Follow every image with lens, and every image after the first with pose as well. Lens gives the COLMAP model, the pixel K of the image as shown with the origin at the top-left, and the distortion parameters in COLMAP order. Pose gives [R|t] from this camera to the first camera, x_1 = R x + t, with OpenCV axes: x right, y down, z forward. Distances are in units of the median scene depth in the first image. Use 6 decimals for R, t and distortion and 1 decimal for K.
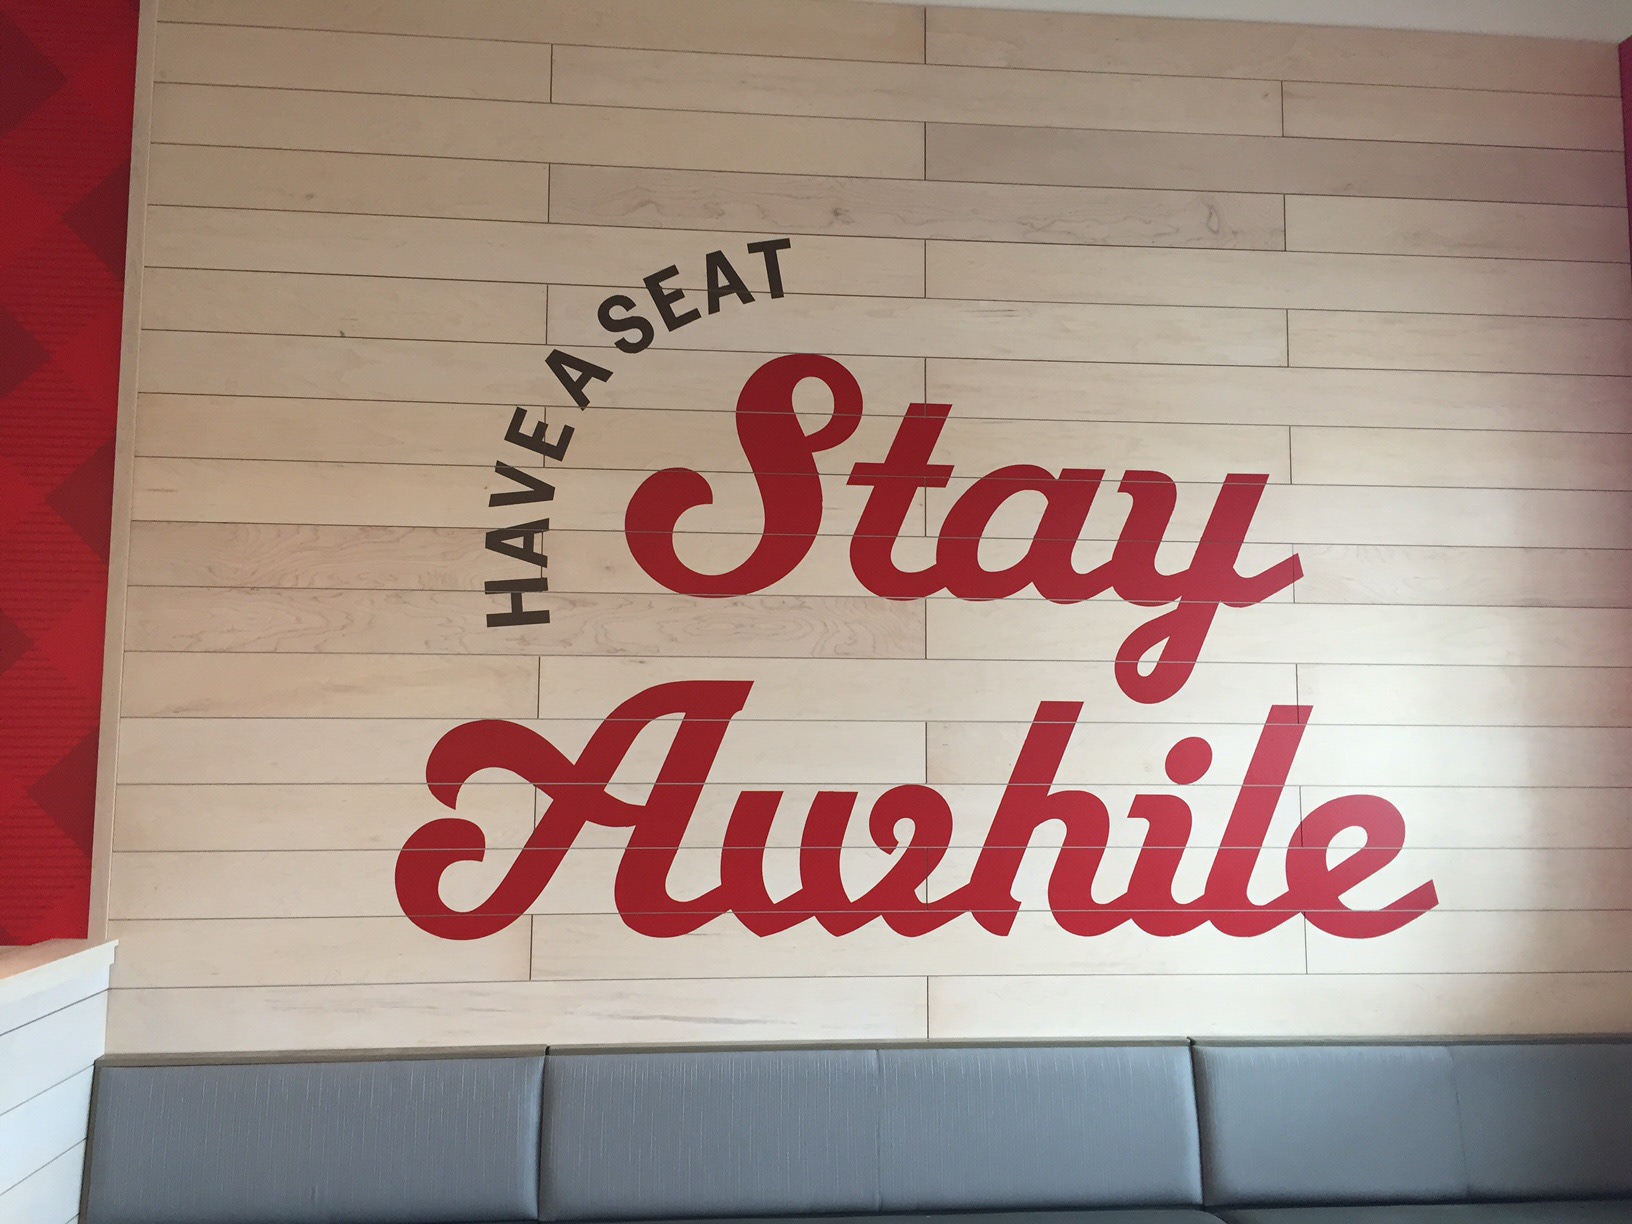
lens RADIAL K [[1387.7, 0, 809.7], [0, 1387.7, 621.5], [0, 0, 1]] dist [0.090117, -0.118929]
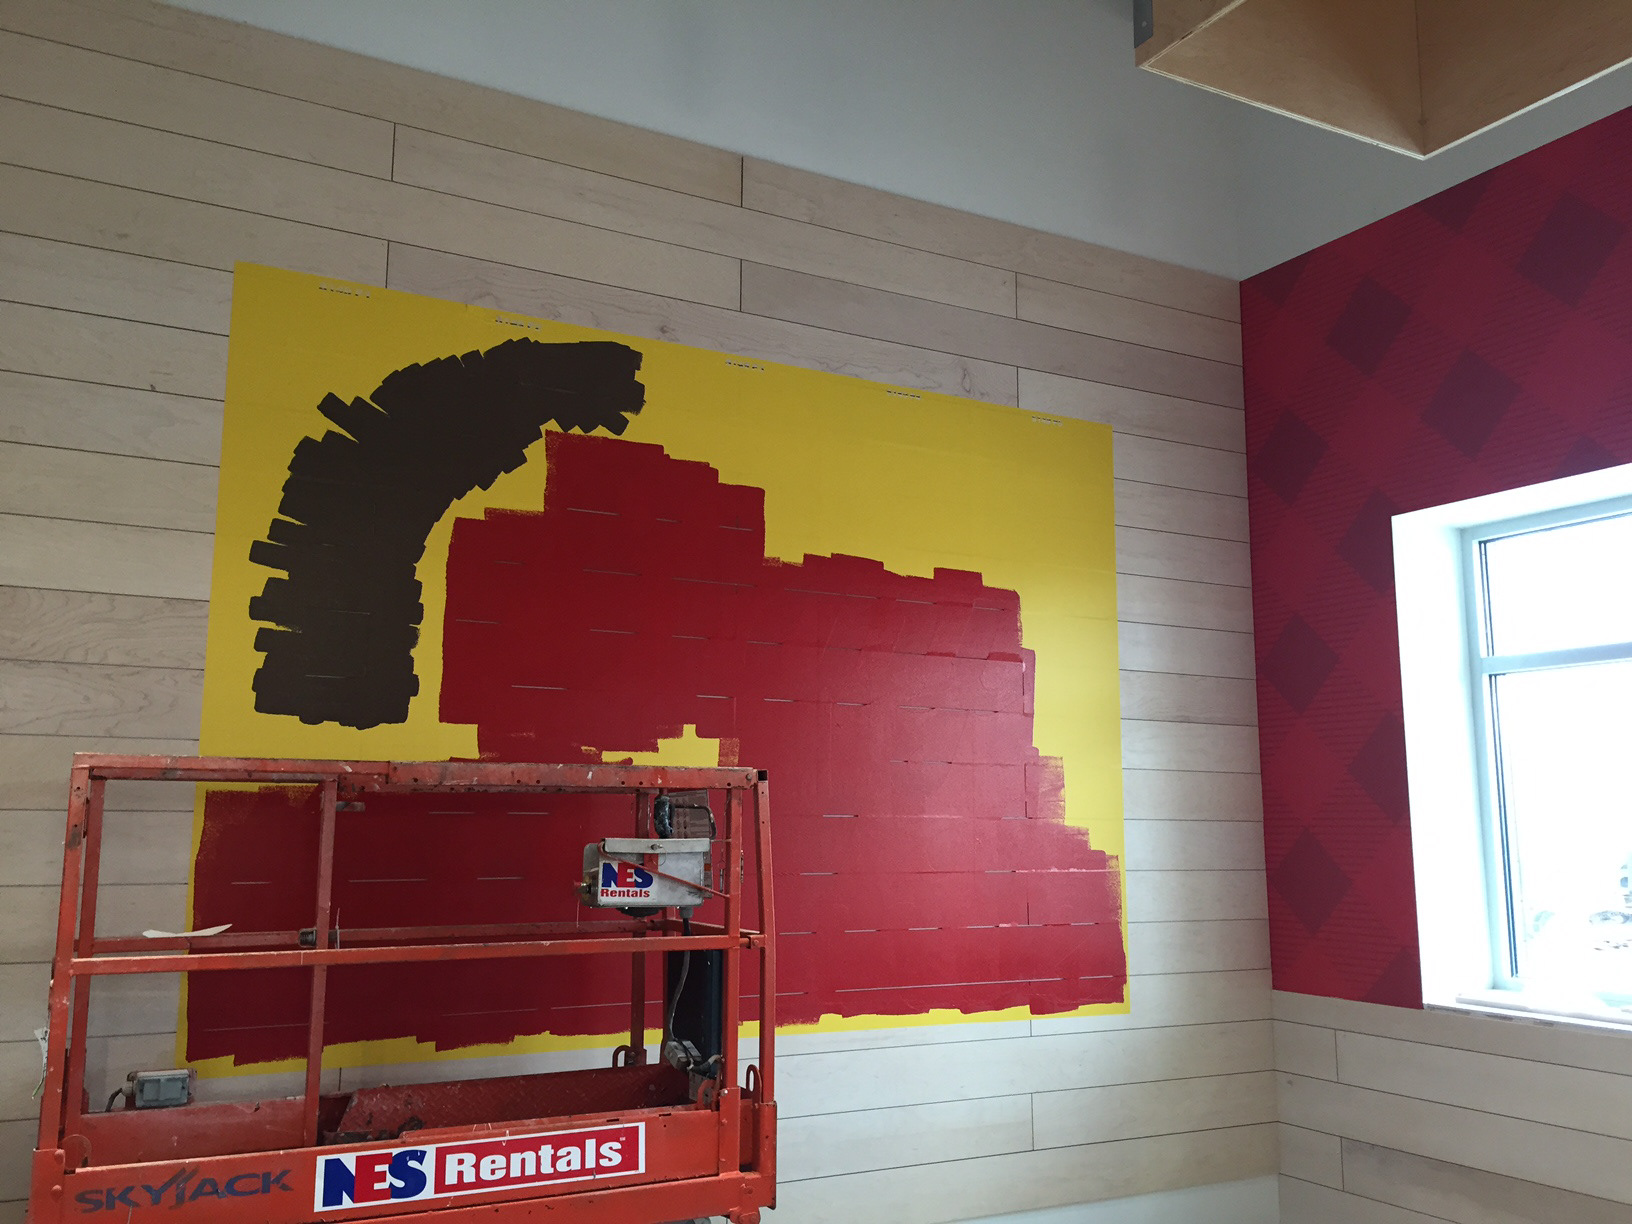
lens RADIAL K [[1387.7, 0, 809.7], [0, 1387.7, 621.5], [0, 0, 1]] dist [0.090117, -0.118929]
pose [[0.922367, 0.056723, 0.382127, -0.265963], [-0.033207, 0.997142, -0.067863, -0.004611], [-0.384885, 0.049906, 0.921615, -0.004056]]
